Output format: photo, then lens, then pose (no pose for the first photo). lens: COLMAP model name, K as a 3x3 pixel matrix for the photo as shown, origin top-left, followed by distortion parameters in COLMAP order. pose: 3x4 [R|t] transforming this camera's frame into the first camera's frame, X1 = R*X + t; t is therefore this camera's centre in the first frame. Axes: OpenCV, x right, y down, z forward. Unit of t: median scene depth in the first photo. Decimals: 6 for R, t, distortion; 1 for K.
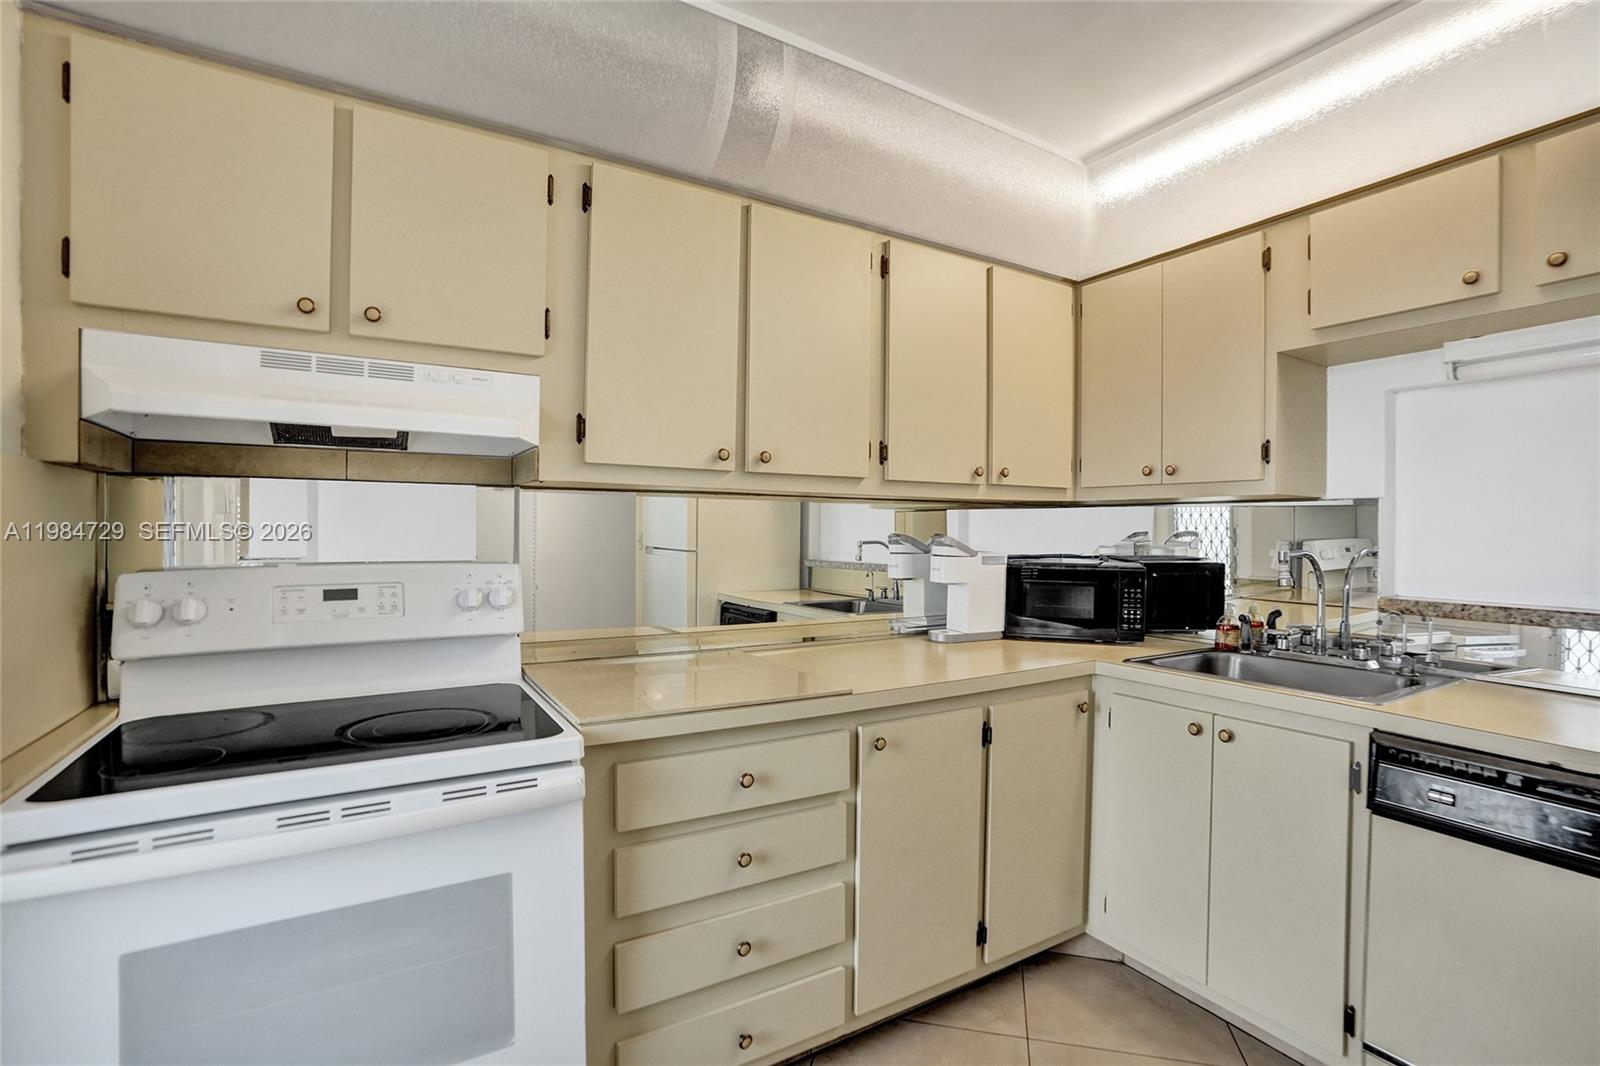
lens RADIAL K [[741.1, 0, 800.7], [0, 741.1, 545.5], [0, 0, 1]] dist [-0.072626, 0.027670]
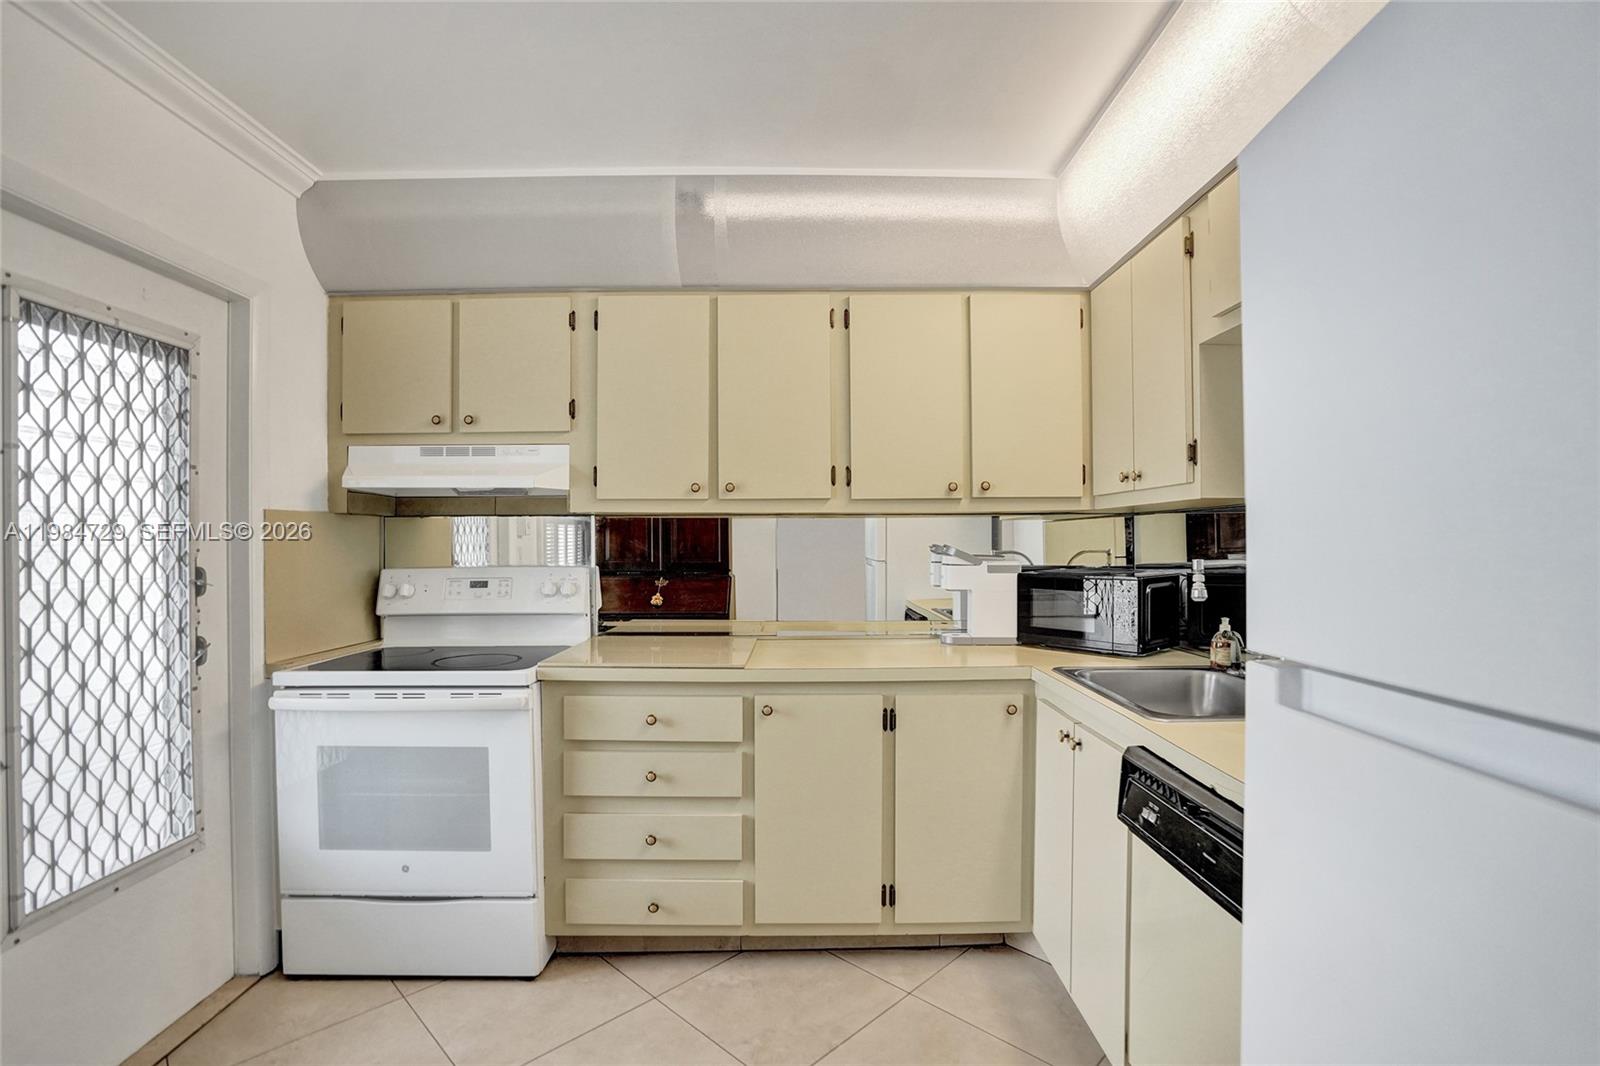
lens RADIAL K [[733.0, 0, 795.9], [0, 733.0, 559.0], [0, 0, 1]] dist [-0.063032, 0.000011]
pose [[0.856848, 0.000826, -0.515568, 0.705356], [-0.000268, 0.999999, 0.001157, 0.005679], [0.515569, -0.000853, 0.856848, -0.048843]]
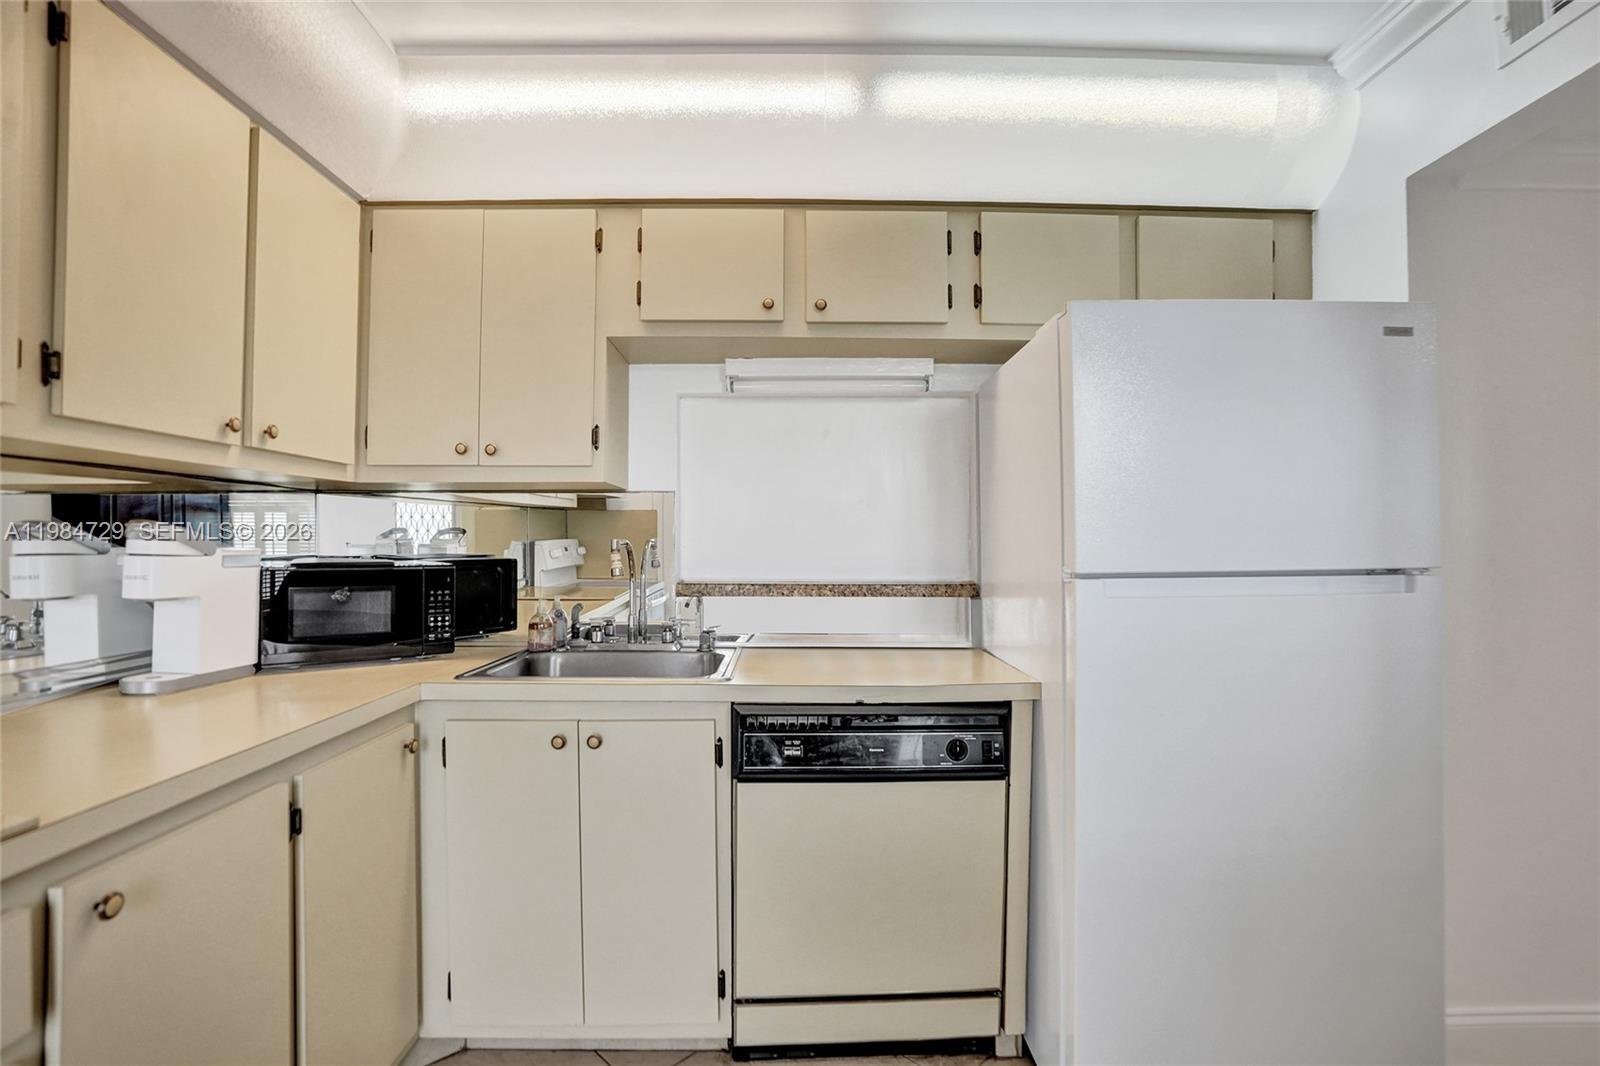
lens RADIAL K [[741.1, 0, 800.7], [0, 741.1, 545.5], [0, 0, 1]] dist [-0.072626, 0.027670]
pose [[0.499927, -0.007172, 0.866038, -0.070065], [0.019265, 0.999810, -0.002841, 0.022916], [-0.865853, 0.018104, 0.499970, 0.285294]]
